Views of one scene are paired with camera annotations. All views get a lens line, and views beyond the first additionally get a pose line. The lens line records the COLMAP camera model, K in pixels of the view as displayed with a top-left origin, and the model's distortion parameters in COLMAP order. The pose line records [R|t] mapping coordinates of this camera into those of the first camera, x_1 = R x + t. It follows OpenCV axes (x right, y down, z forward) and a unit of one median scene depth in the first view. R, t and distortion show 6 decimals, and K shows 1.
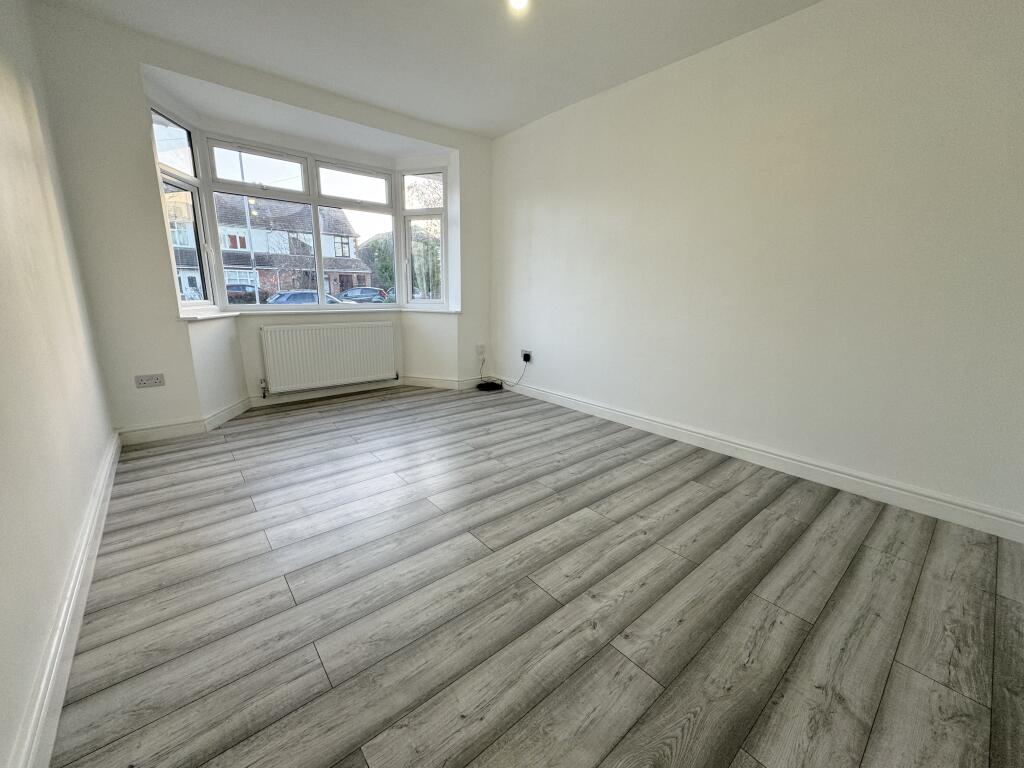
lens RADIAL K [[407.5, 0, 512.6], [0, 407.5, 383.4], [0, 0, 1]] dist [0.002146, 0.003060]
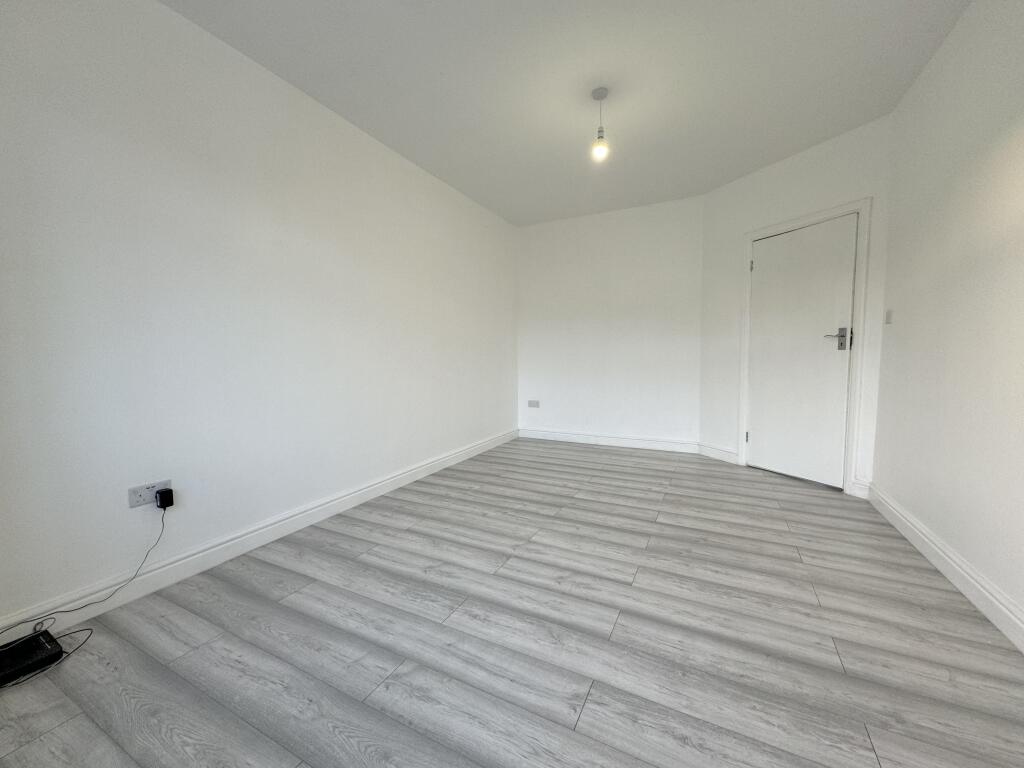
lens RADIAL K [[407.5, 0, 510.7], [0, 407.5, 388.7], [0, 0, 1]] dist [0.002146, 0.003060]
pose [[-0.385108, -0.090981, 0.918376, -0.733562], [0.207363, 0.961152, 0.182174, -0.263647], [-0.899274, 0.260593, -0.351281, 1.171002]]
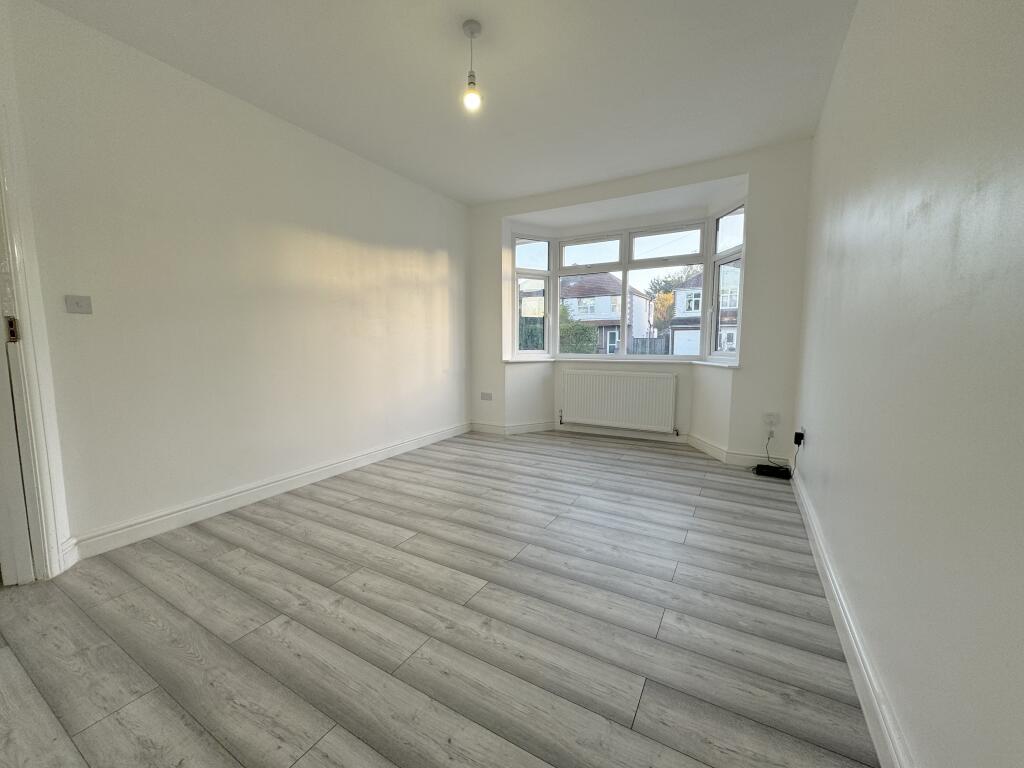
lens RADIAL K [[407.5, 0, 509.4], [0, 407.5, 387.0], [0, 0, 1]] dist [0.002146, 0.003060]
pose [[0.337217, 0.087083, -0.937391, 0.717854], [-0.199373, 0.979734, 0.019294, -0.095269], [0.920074, 0.180384, 0.347744, 0.487015]]
